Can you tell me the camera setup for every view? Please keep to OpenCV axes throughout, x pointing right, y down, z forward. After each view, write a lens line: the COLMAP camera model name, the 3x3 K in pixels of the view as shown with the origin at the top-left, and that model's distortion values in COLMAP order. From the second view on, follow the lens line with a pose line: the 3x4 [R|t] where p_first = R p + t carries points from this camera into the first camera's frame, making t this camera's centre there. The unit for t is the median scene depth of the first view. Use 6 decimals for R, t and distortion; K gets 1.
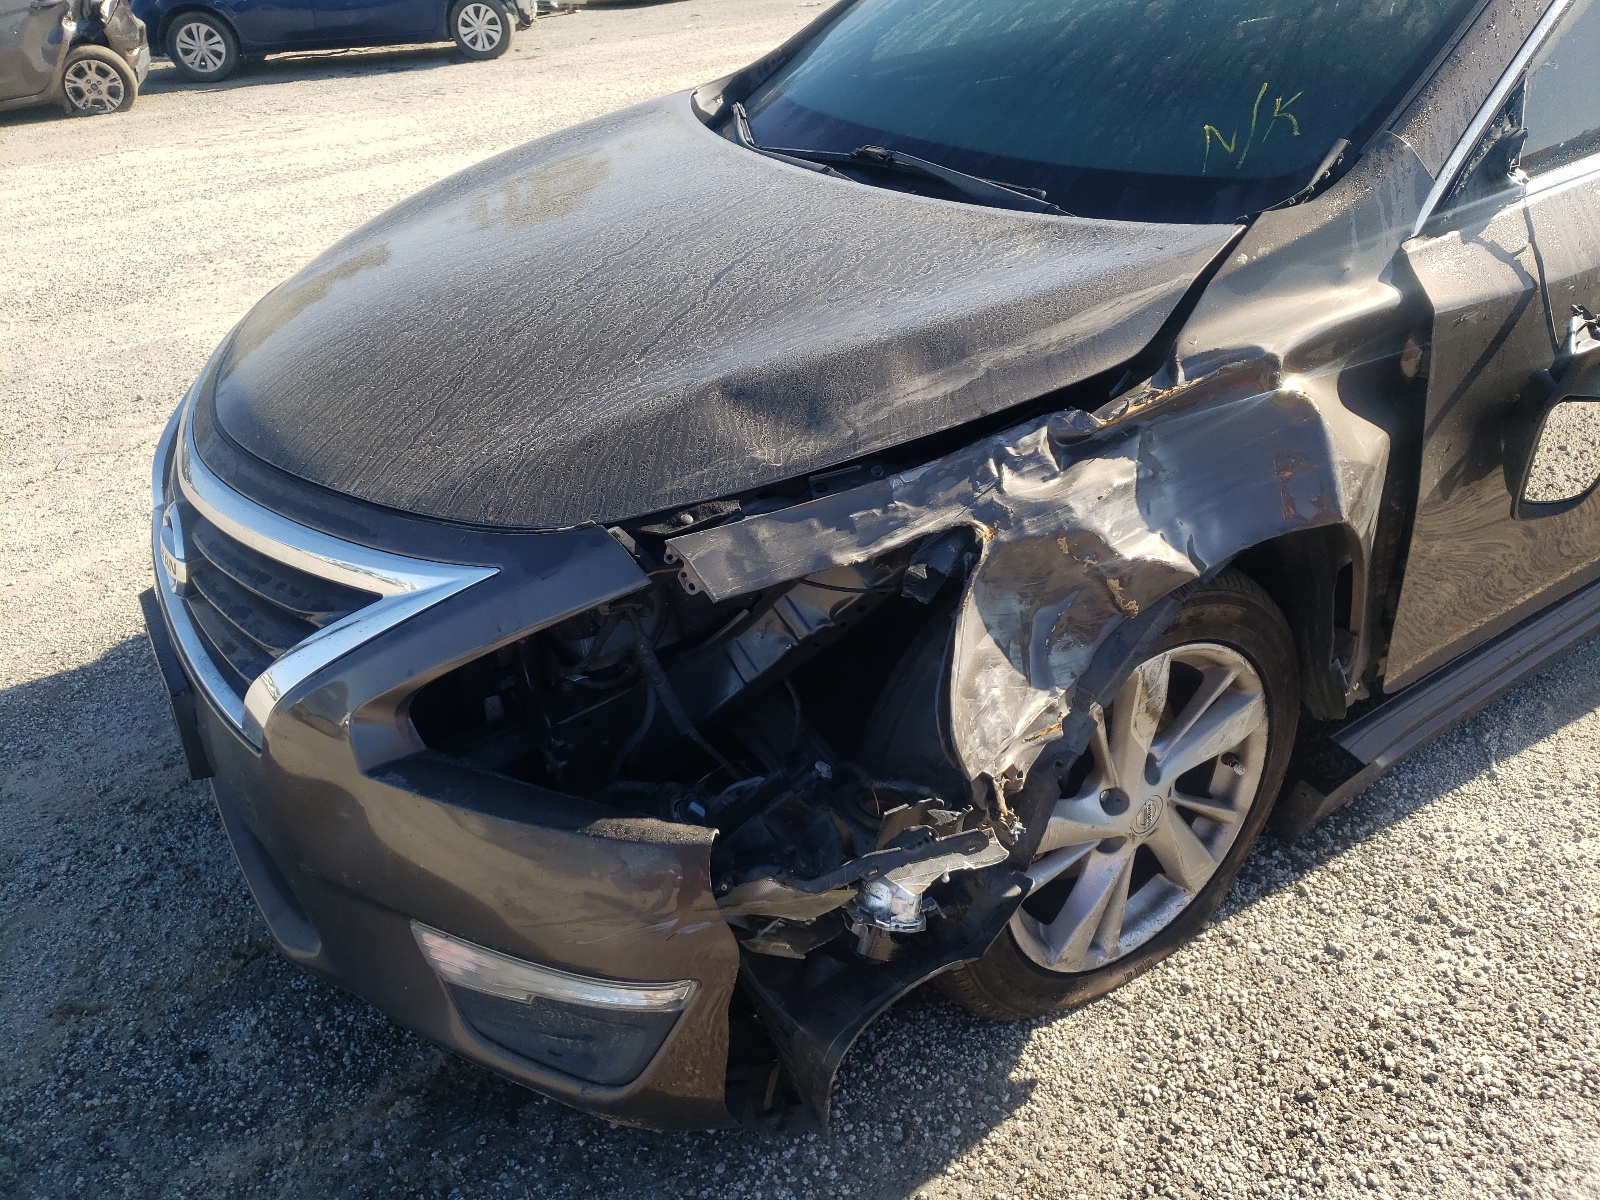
lens RADIAL K [[1254.4, 0, 800.0], [0, 1254.4, 600.0], [0, 0, 1]] dist [0.020527, 0.001464]
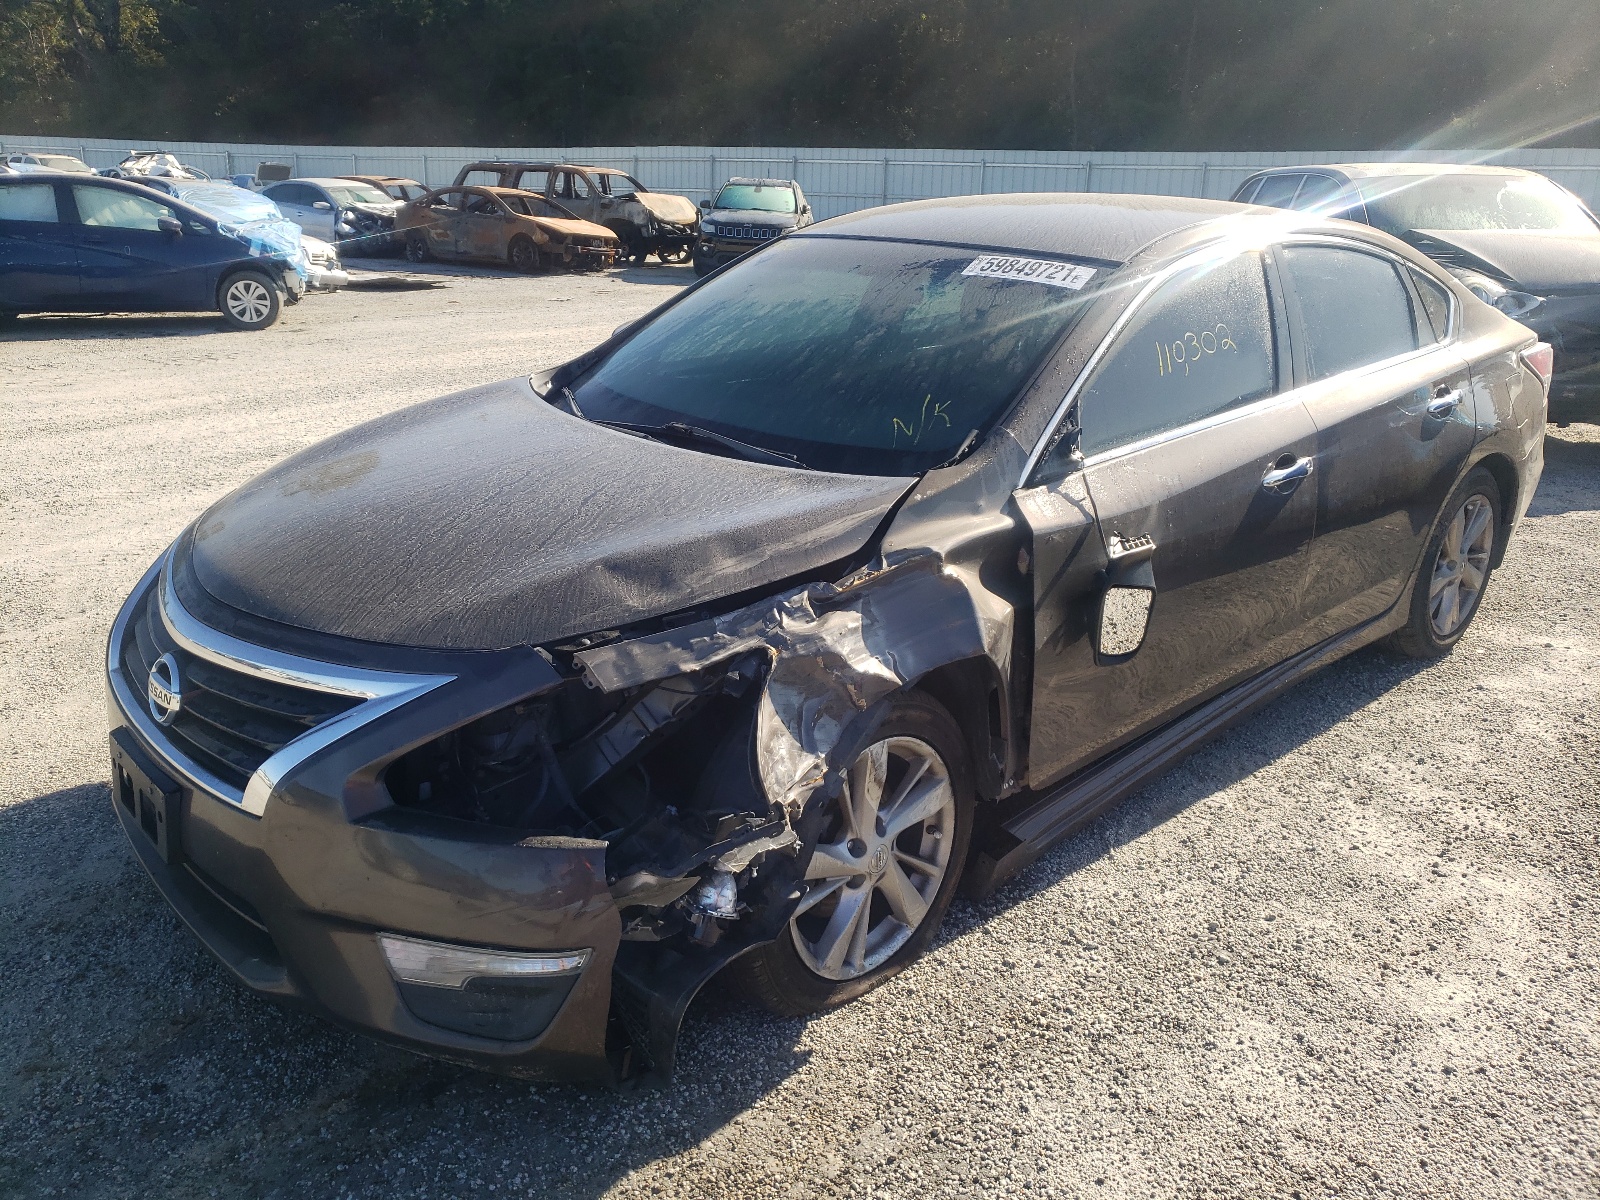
lens RADIAL K [[1184.2, 0, 800.0], [0, 1184.2, 600.0], [0, 0, 1]] dist [0.060276, -0.047828]
pose [[0.978250, 0.008161, 0.207269, -0.110135], [0.033096, 0.980284, -0.194804, 0.145725], [-0.204772, 0.197426, 0.958692, -0.391928]]
